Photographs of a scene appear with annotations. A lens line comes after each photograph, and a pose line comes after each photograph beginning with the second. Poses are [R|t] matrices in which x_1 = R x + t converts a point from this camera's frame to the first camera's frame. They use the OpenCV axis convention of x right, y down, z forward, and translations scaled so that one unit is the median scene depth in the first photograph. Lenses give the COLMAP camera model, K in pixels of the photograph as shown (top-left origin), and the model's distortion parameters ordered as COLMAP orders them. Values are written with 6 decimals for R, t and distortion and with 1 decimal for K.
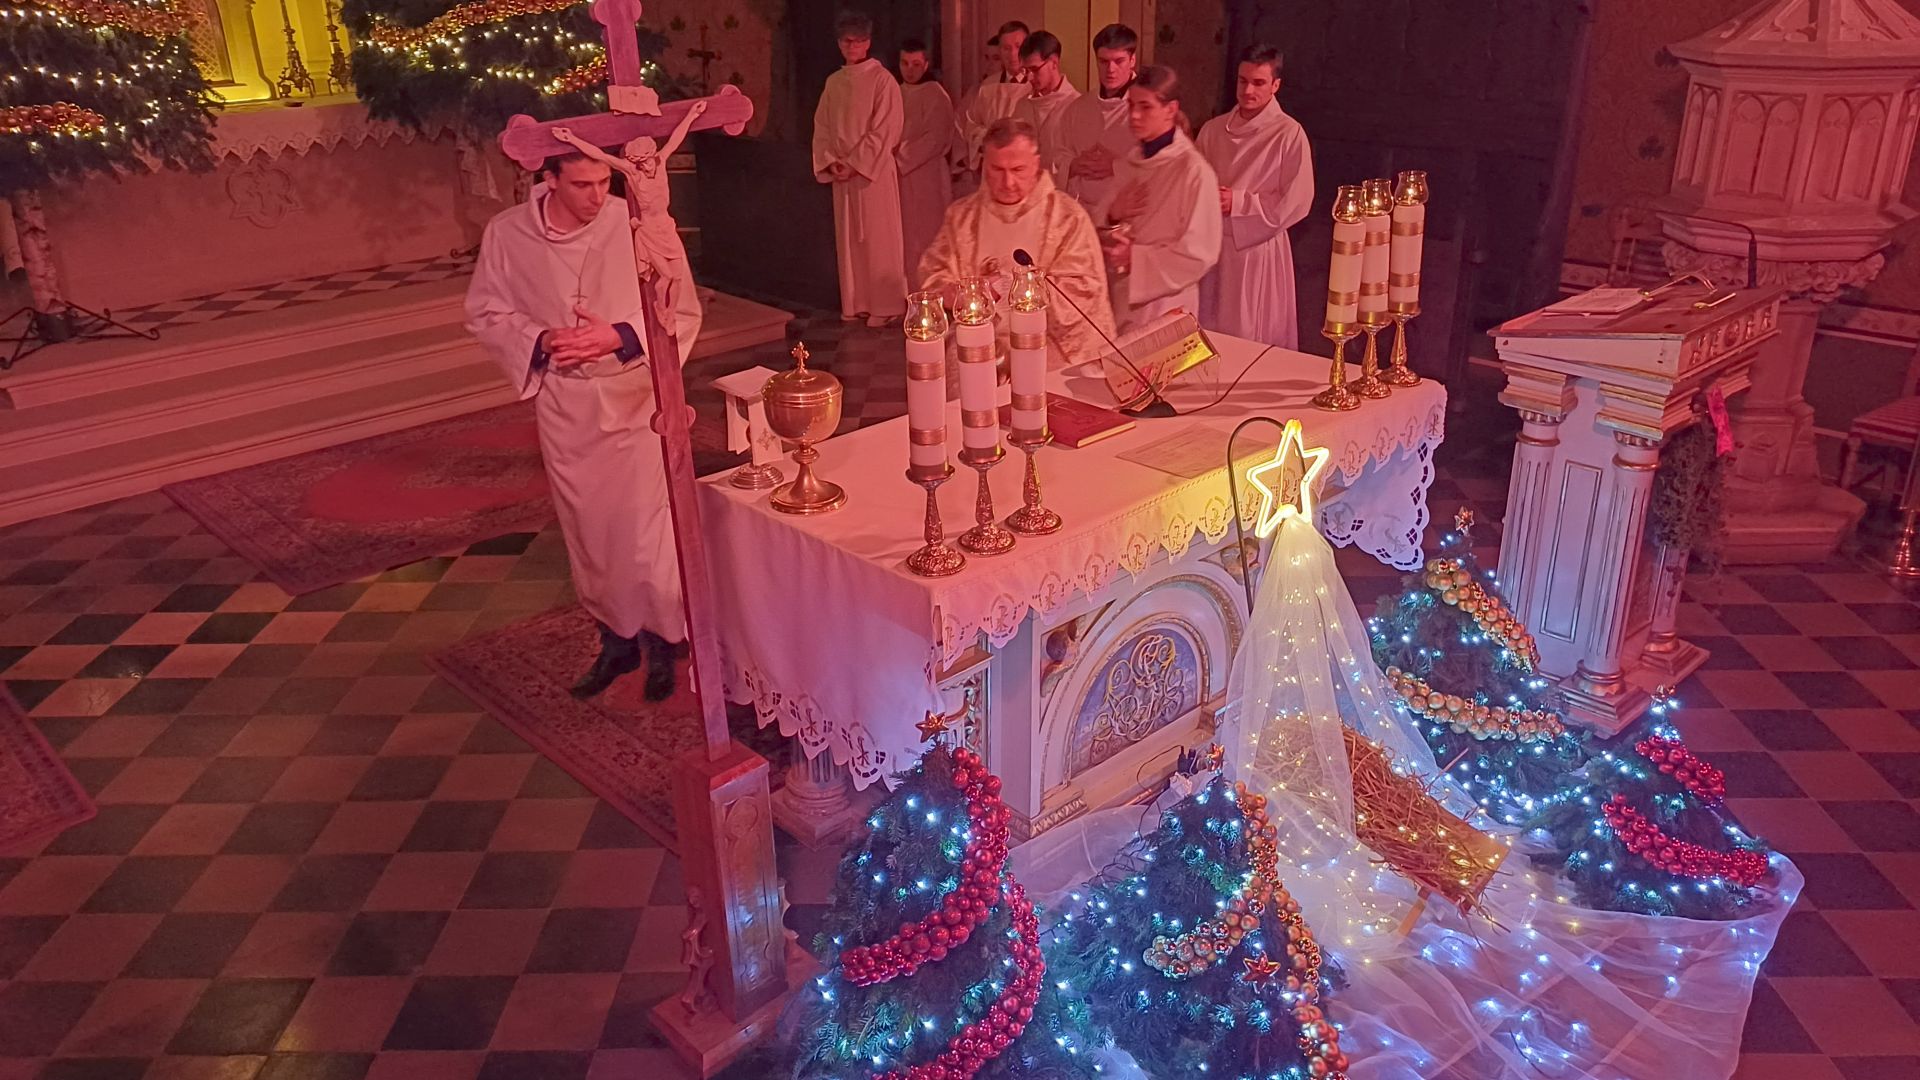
lens RADIAL K [[1396.1, 0, 952.2], [0, 1396.1, 528.0], [0, 0, 1]] dist [0.096751, -0.118470]
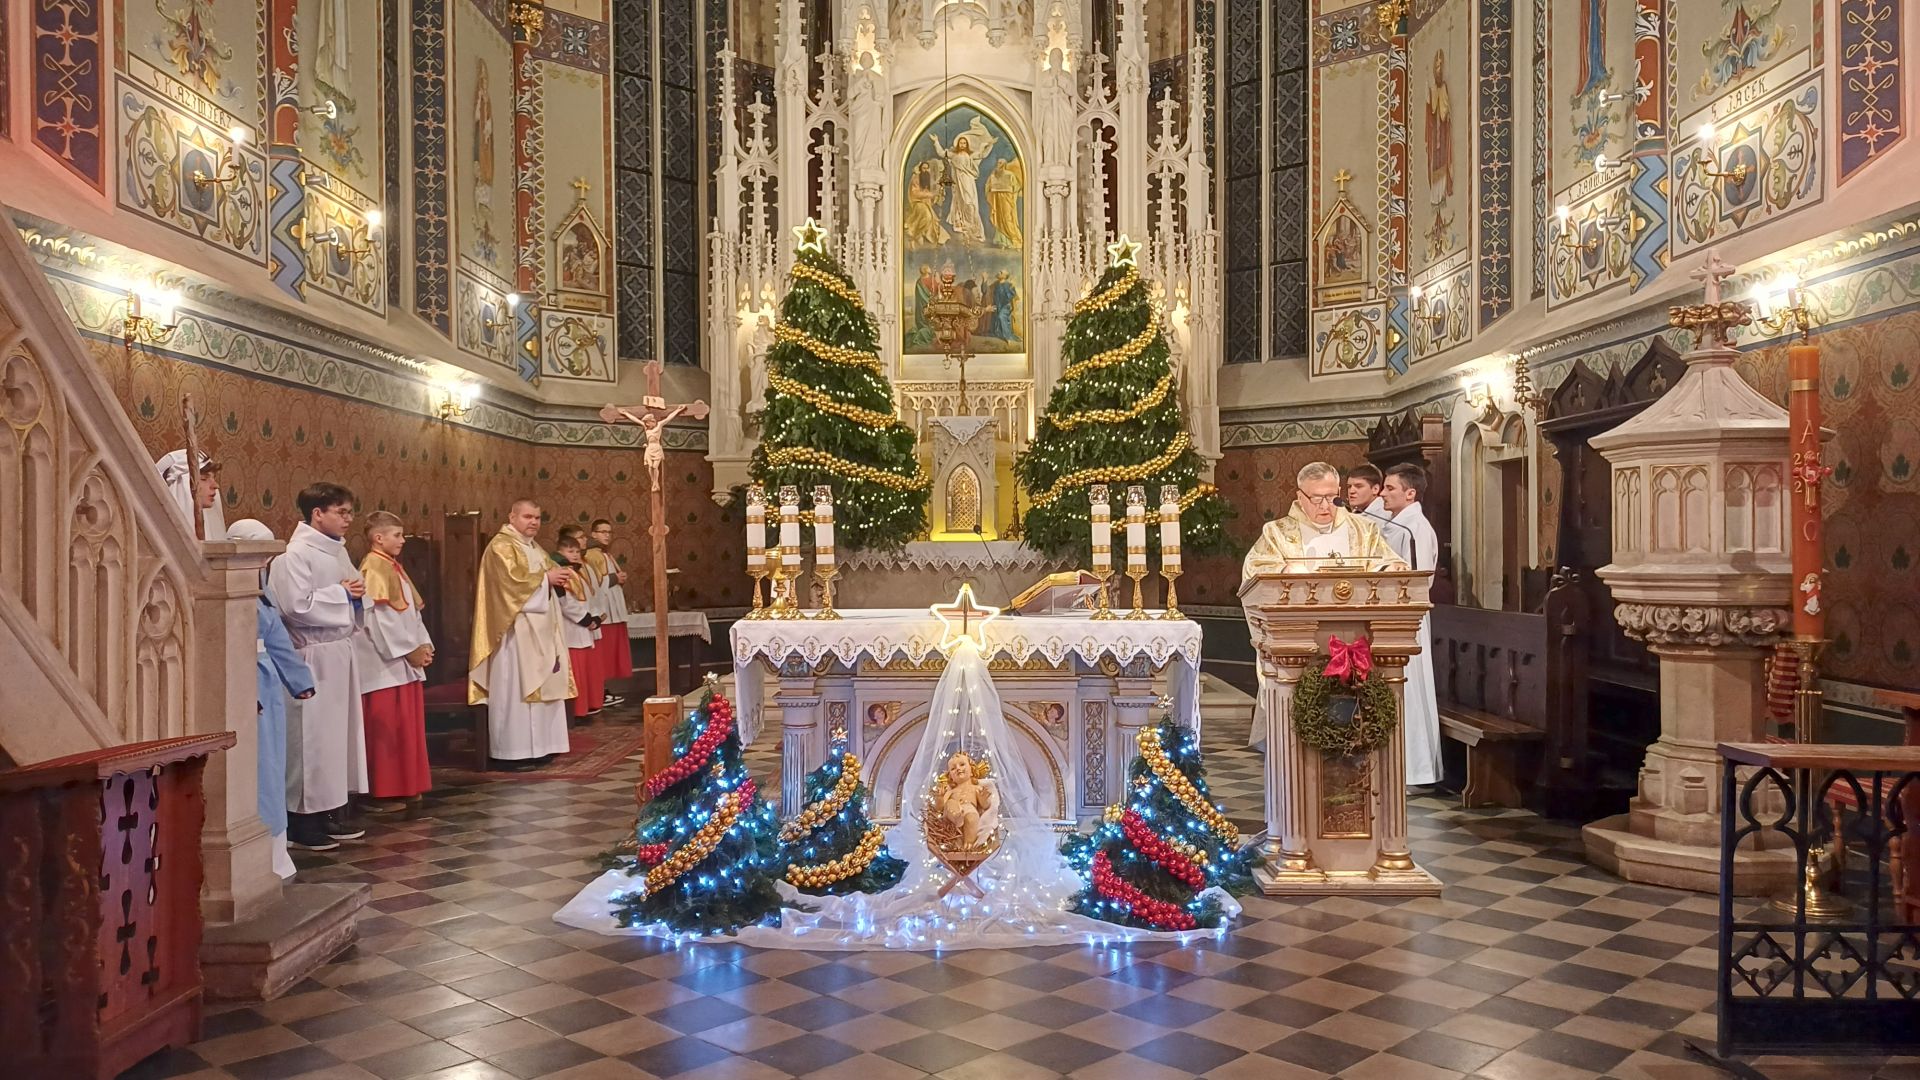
lens RADIAL K [[1382.6, 0, 986.8], [0, 1382.6, 540.9], [0, 0, 1]] dist [0.146348, -0.204213]
pose [[0.733317, 0.017485, -0.679662, 1.376603], [-0.275944, 0.921284, -0.274028, 0.327291], [0.621370, 0.388498, 0.680418, -0.193154]]
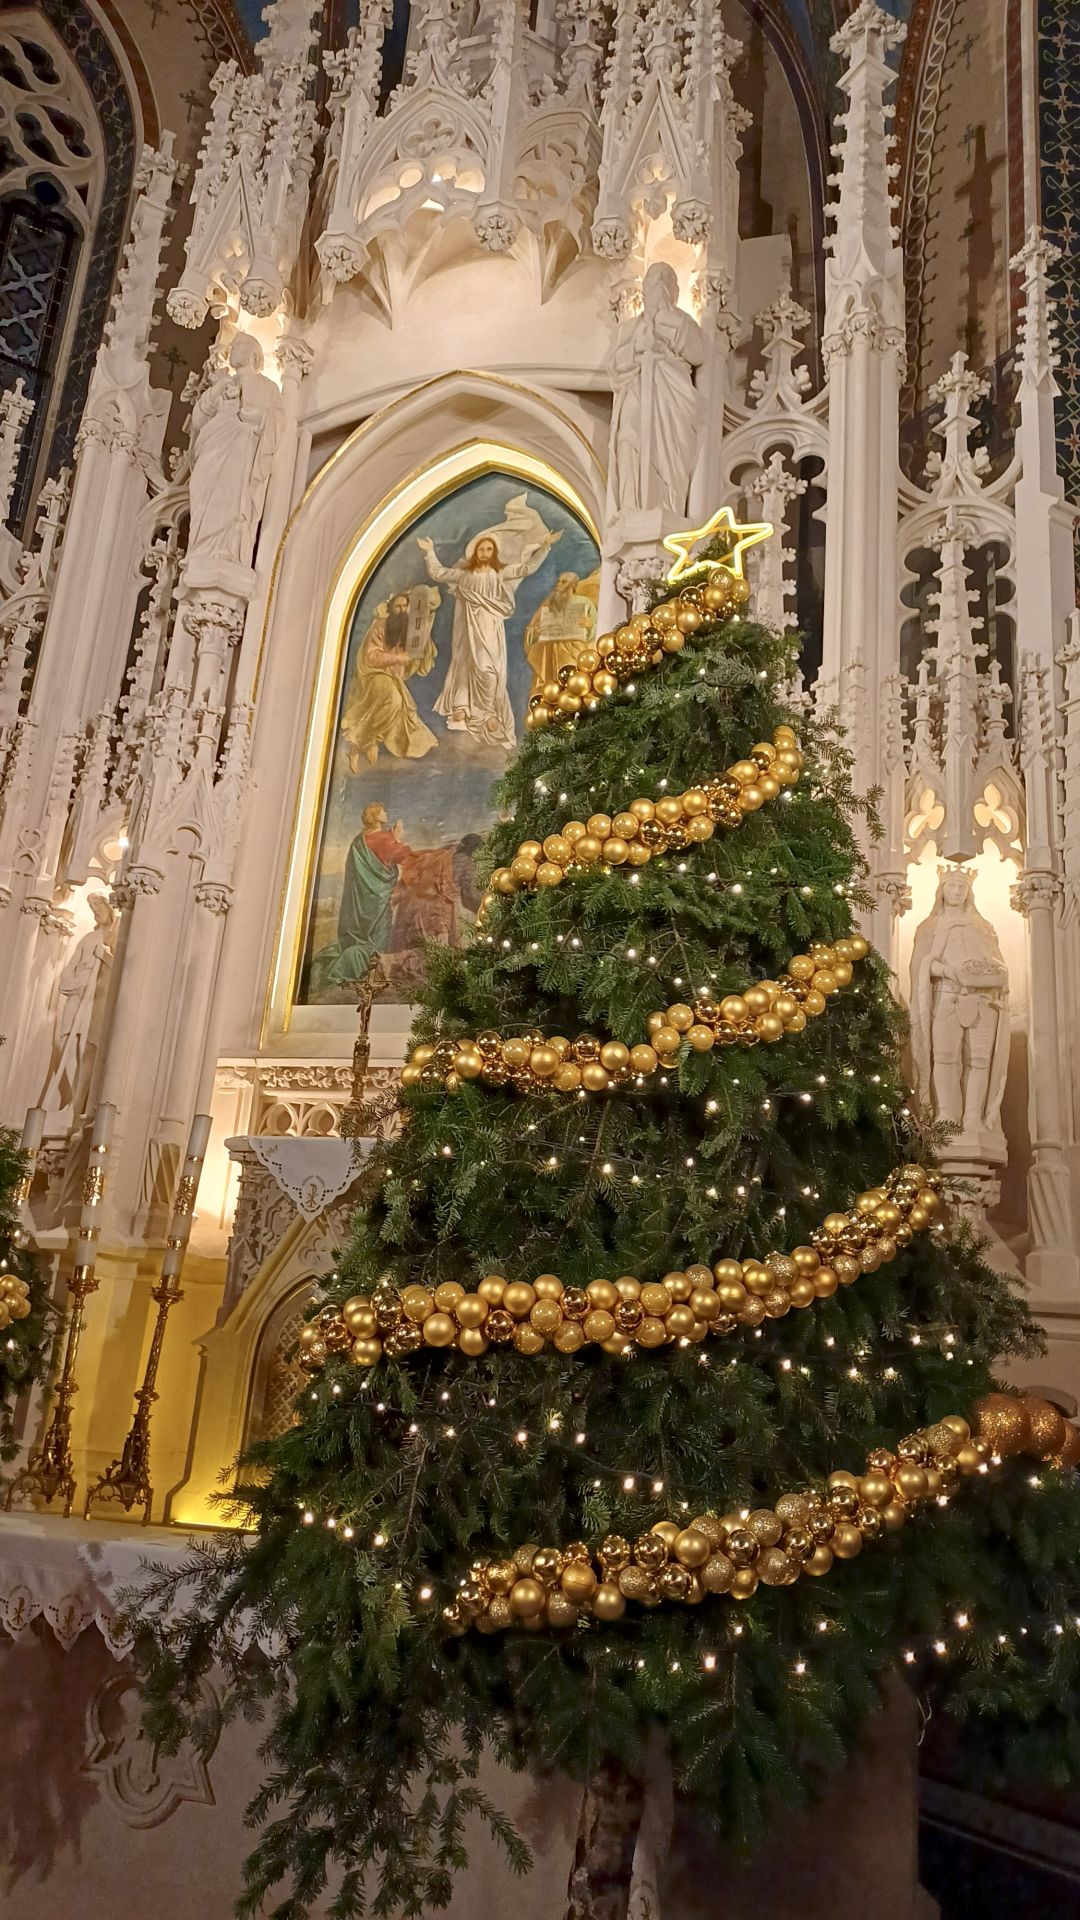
lens RADIAL K [[1396.1, 0, 551.8], [0, 1396.1, 957.3], [0, 0, 1]] dist [0.096751, -0.118470]
pose [[0.509239, -0.203601, -0.836195, 0.000082], [-0.418208, 0.790644, -0.447196, -0.640418], [0.752182, 0.577433, 0.317480, 1.859814]]
